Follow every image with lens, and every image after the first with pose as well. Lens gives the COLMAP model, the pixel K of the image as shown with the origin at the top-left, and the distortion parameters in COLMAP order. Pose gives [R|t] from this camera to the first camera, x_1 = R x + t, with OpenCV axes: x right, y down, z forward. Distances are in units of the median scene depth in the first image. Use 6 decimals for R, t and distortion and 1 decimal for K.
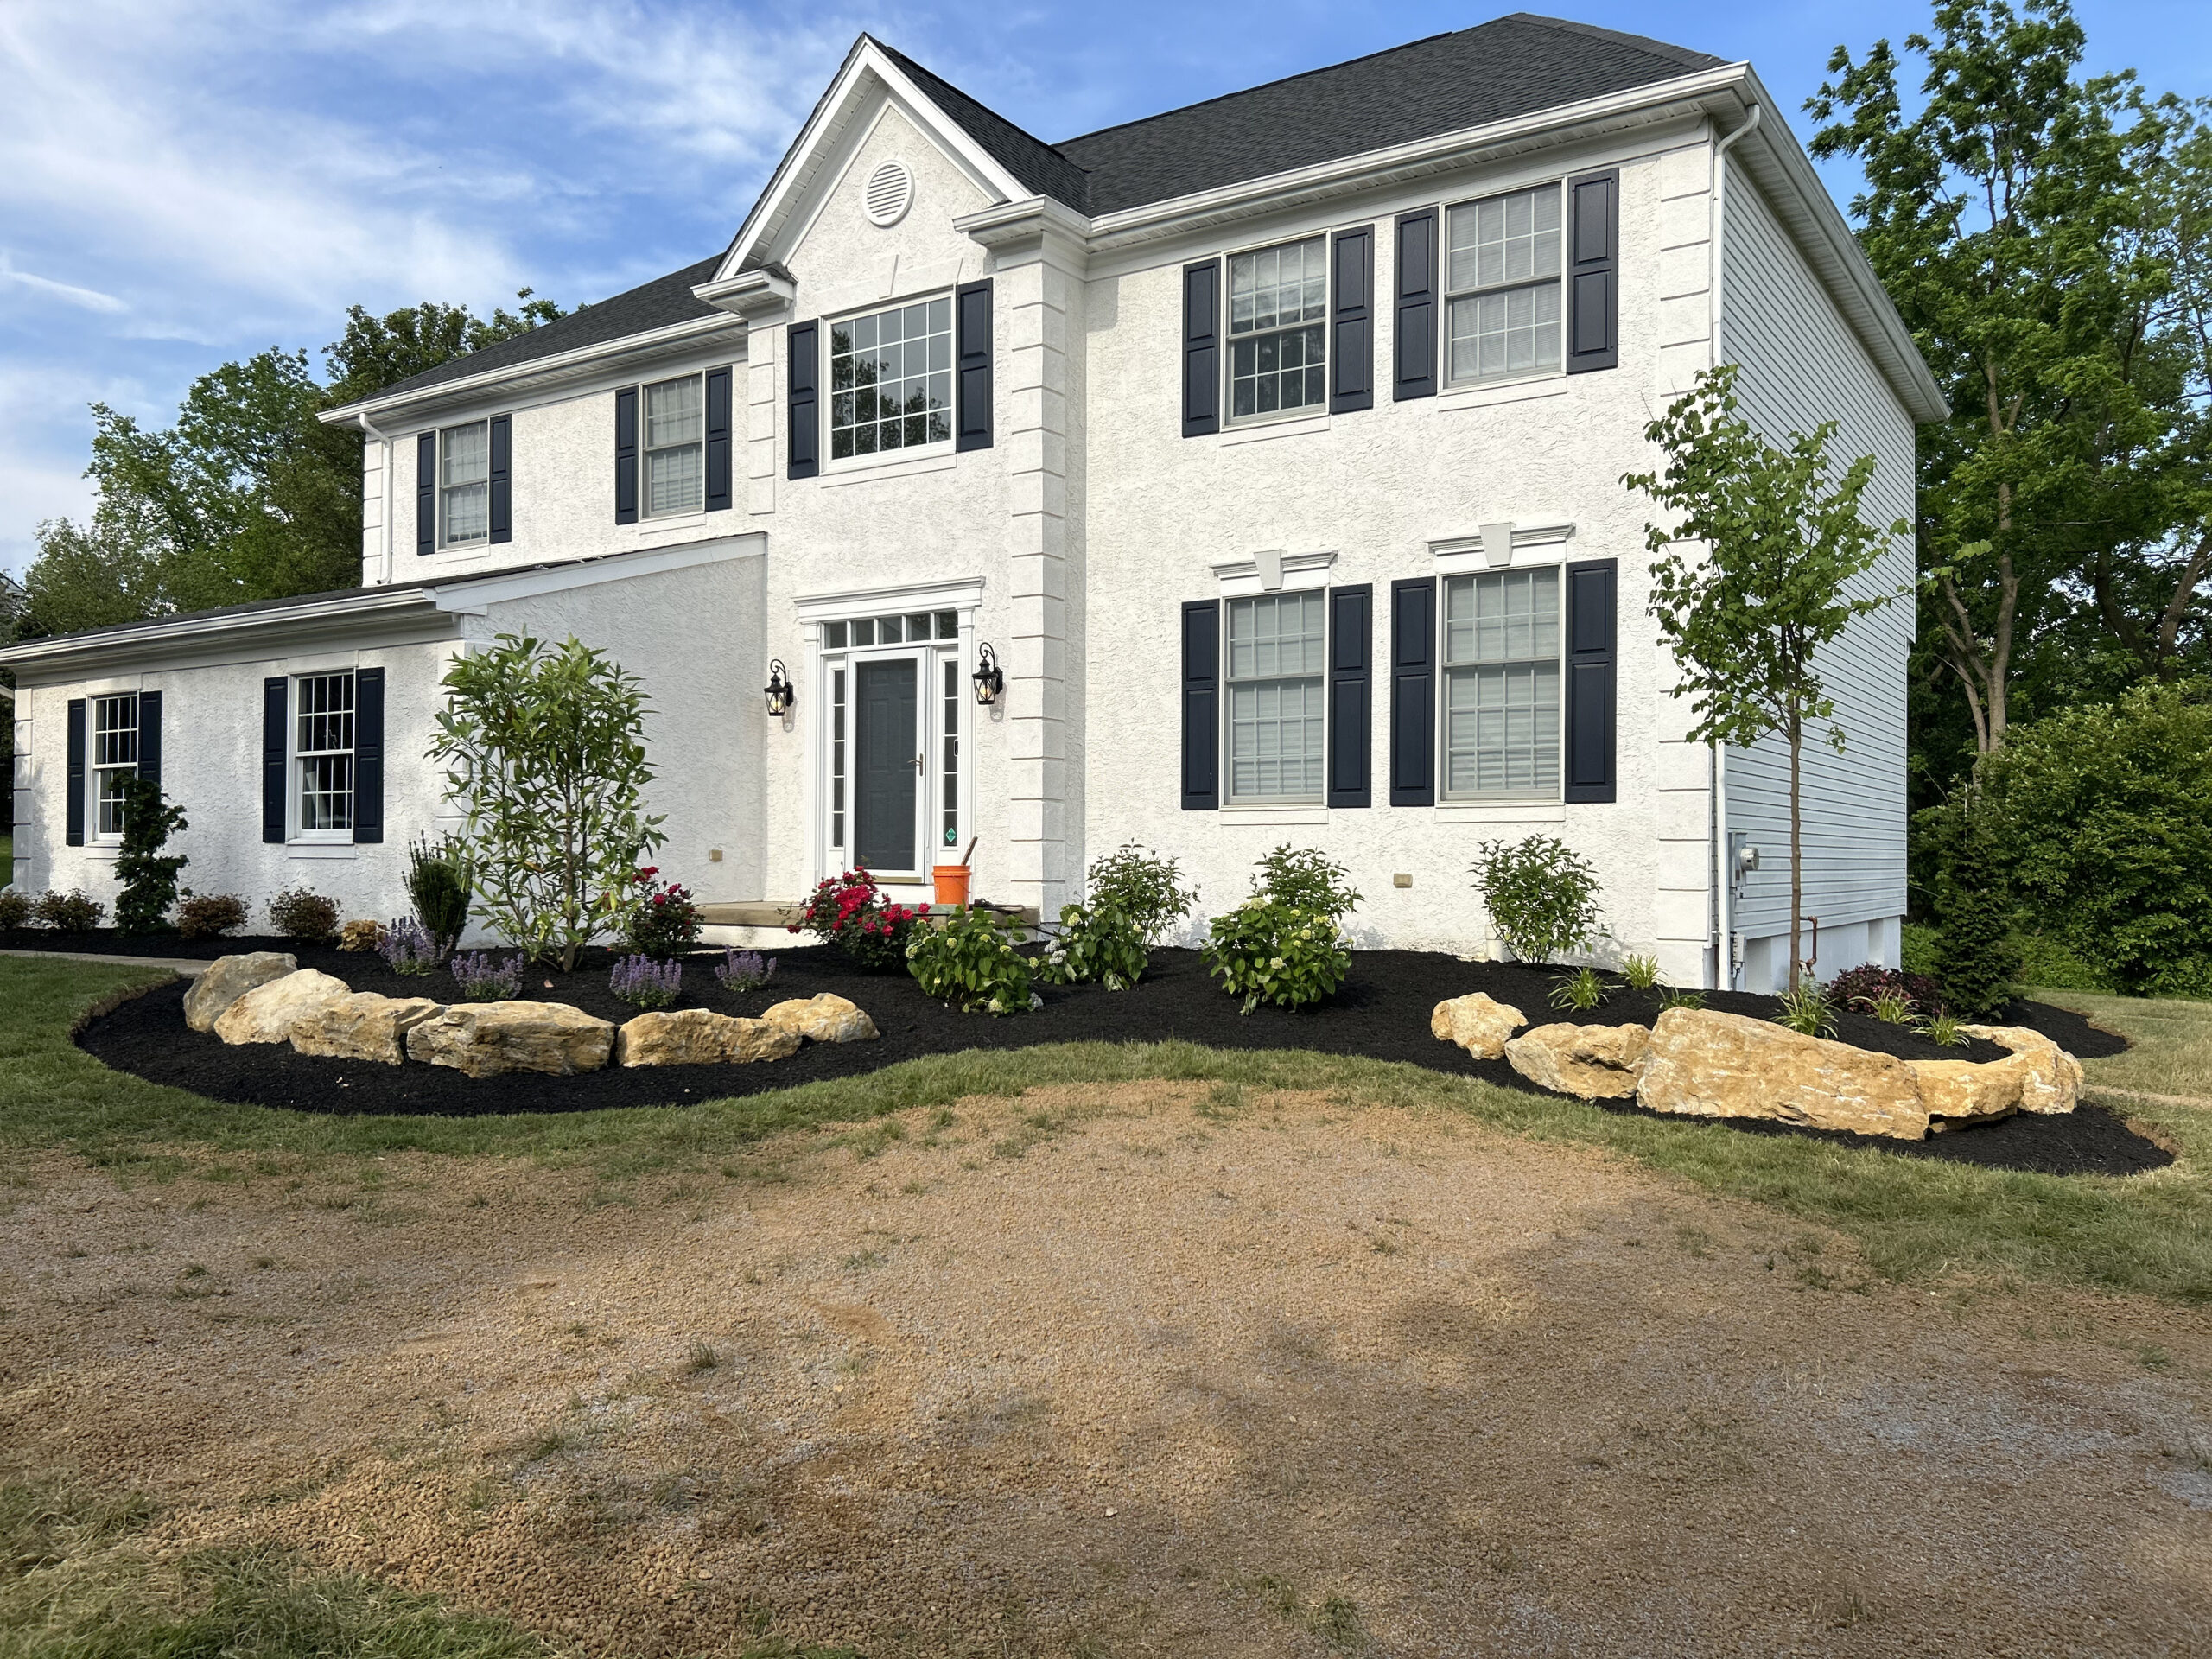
lens RADIAL K [[1695.5, 0, 1106.0], [0, 1695.5, 829.5], [0, 0, 1]] dist [0.007016, -0.005132]
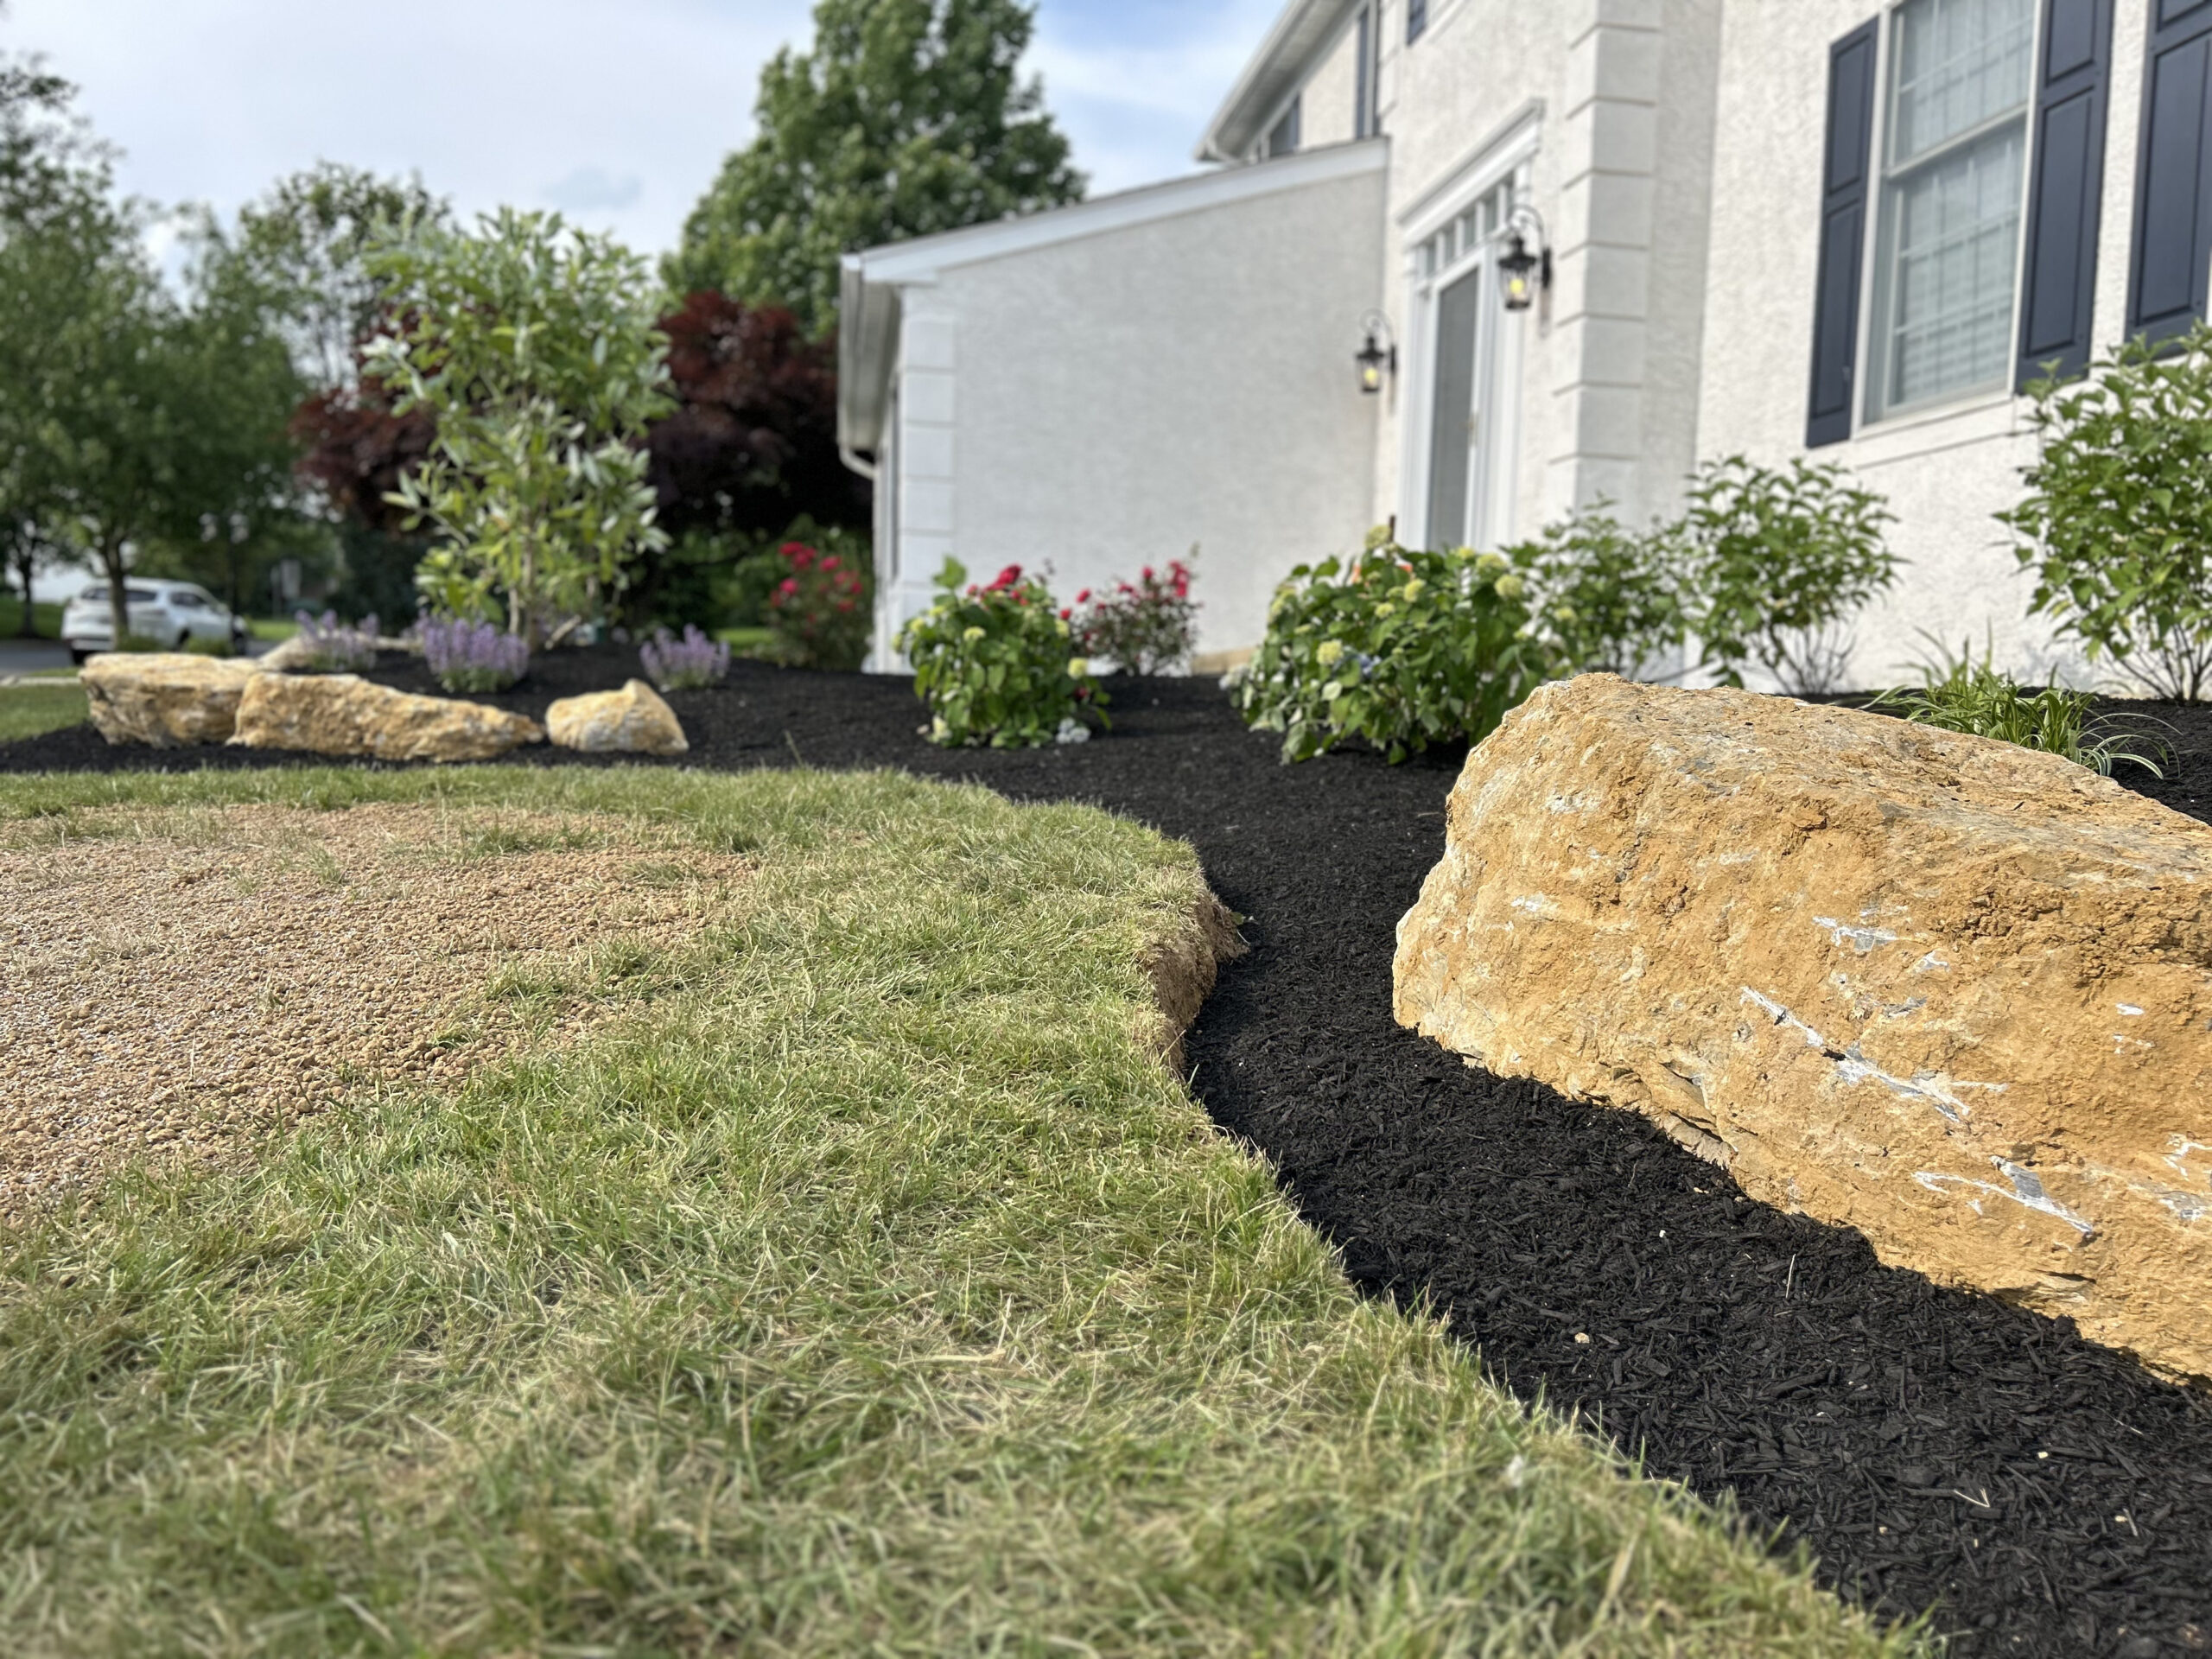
lens RADIAL K [[1705.2, 0, 1106.0], [0, 1705.2, 829.5], [0, 0, 1]] dist [-0.001887, 0.001657]
pose [[0.659485, 0.065487, -0.748860, 0.331189], [-0.009087, 0.996820, 0.079169, 0.072964], [0.751663, -0.045405, 0.657983, 0.508486]]
